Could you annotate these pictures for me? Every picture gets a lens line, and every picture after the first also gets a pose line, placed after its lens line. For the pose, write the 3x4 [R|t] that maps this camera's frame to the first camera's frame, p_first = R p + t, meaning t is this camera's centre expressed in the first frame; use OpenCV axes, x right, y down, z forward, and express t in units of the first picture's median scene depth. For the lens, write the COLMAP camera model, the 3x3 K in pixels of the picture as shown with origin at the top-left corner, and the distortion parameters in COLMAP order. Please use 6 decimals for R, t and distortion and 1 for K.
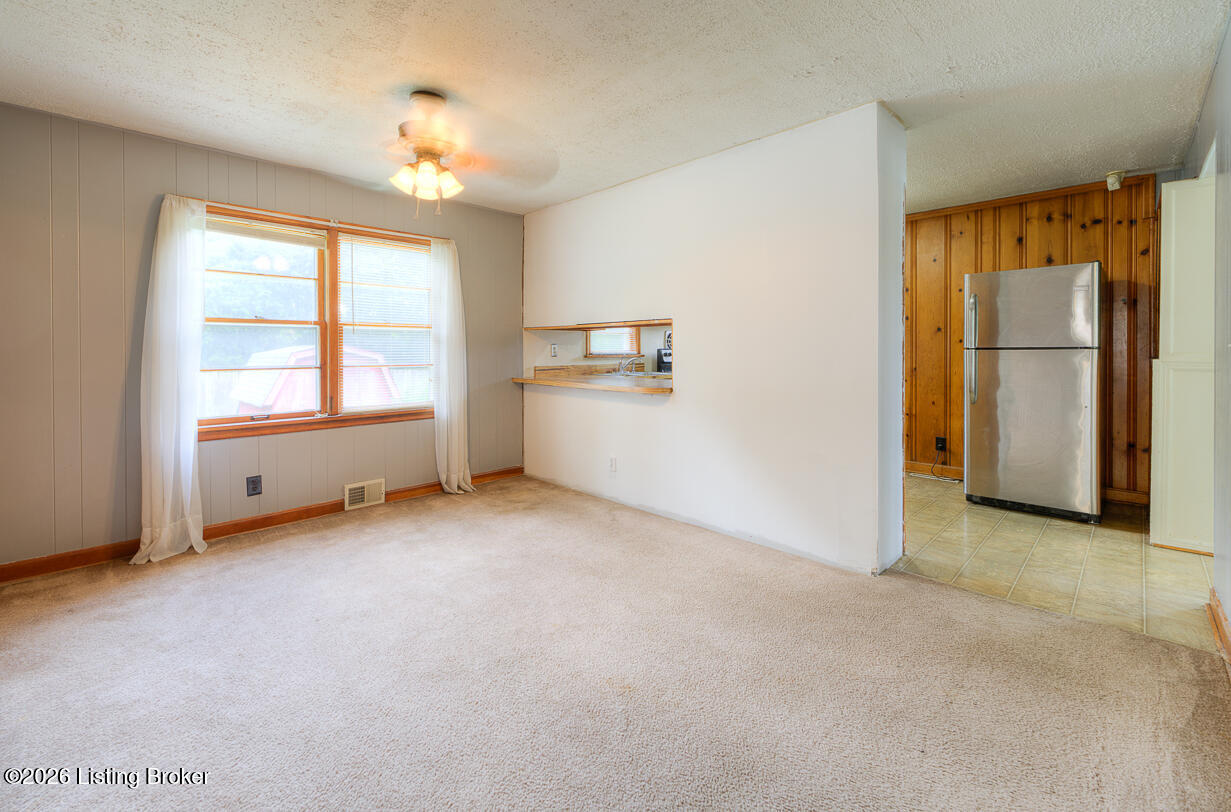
lens RADIAL K [[486.4, 0, 613.5], [0, 486.4, 444.4], [0, 0, 1]] dist [-0.000937, -0.000098]
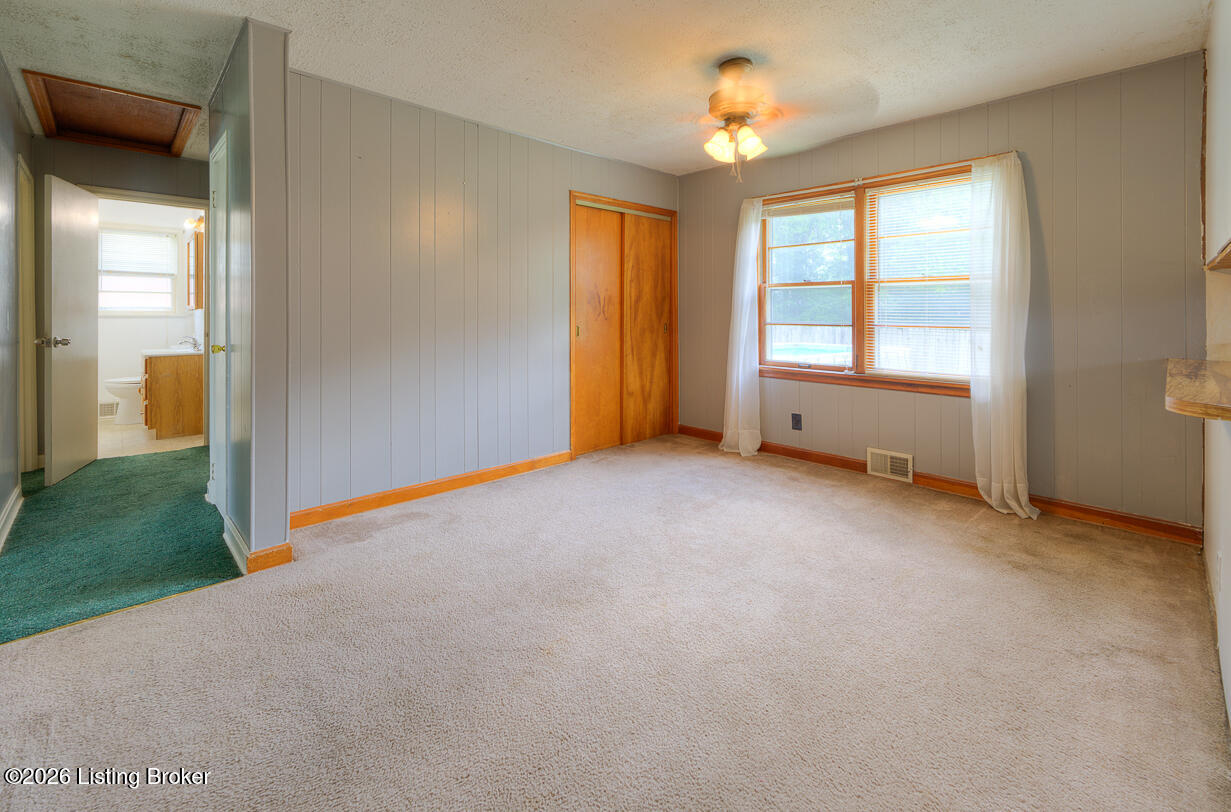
lens RADIAL K [[518.7, 0, 615.5], [0, 518.7, 406.0], [0, 0, 1]] dist [0.000539, 0.000652]
pose [[-0.001197, 0.183194, -0.983076, 0.496219], [-0.191263, 0.964886, 0.180037, -0.094224], [0.981538, 0.188241, 0.033883, 0.497262]]
